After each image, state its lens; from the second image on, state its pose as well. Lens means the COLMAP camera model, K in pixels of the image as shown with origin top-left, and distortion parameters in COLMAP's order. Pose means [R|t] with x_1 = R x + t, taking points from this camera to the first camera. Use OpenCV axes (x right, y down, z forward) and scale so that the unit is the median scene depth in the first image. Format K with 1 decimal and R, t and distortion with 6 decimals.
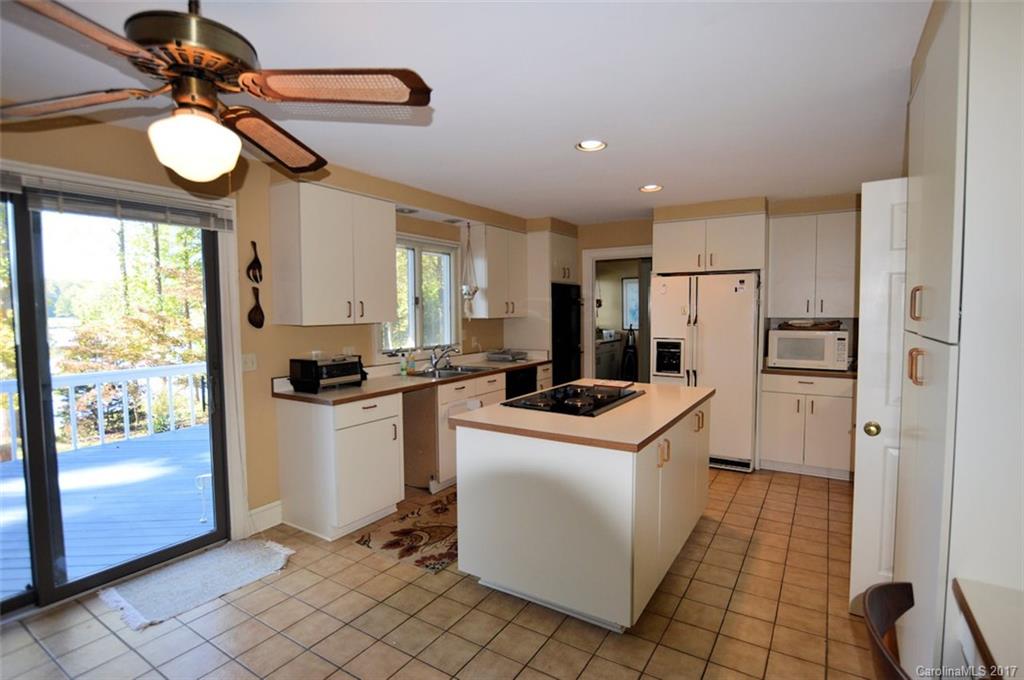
lens RADIAL K [[505.5, 0, 512.0], [0, 505.5, 340.0], [0, 0, 1]] dist [-0.000553, -0.000130]
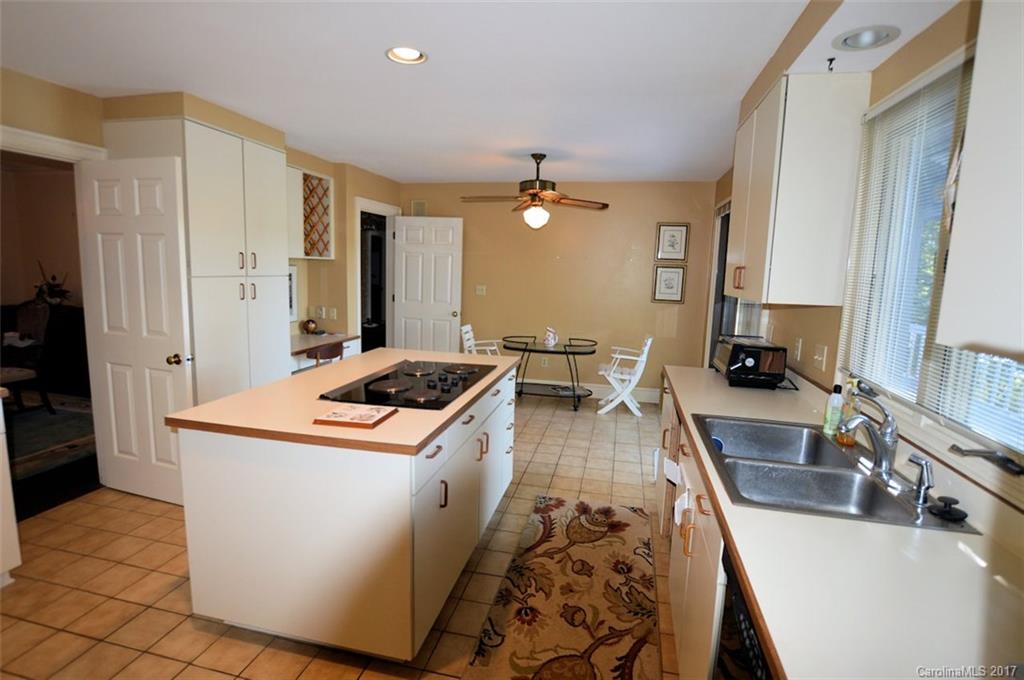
lens RADIAL K [[505.5, 0, 512.0], [0, 505.5, 340.0], [0, 0, 1]] dist [-0.000553, -0.000130]
pose [[-0.941769, 0.028502, -0.335049, 0.270373], [-0.040769, 0.979372, 0.197910, -0.119411], [0.333779, 0.200045, -0.921181, 1.839963]]
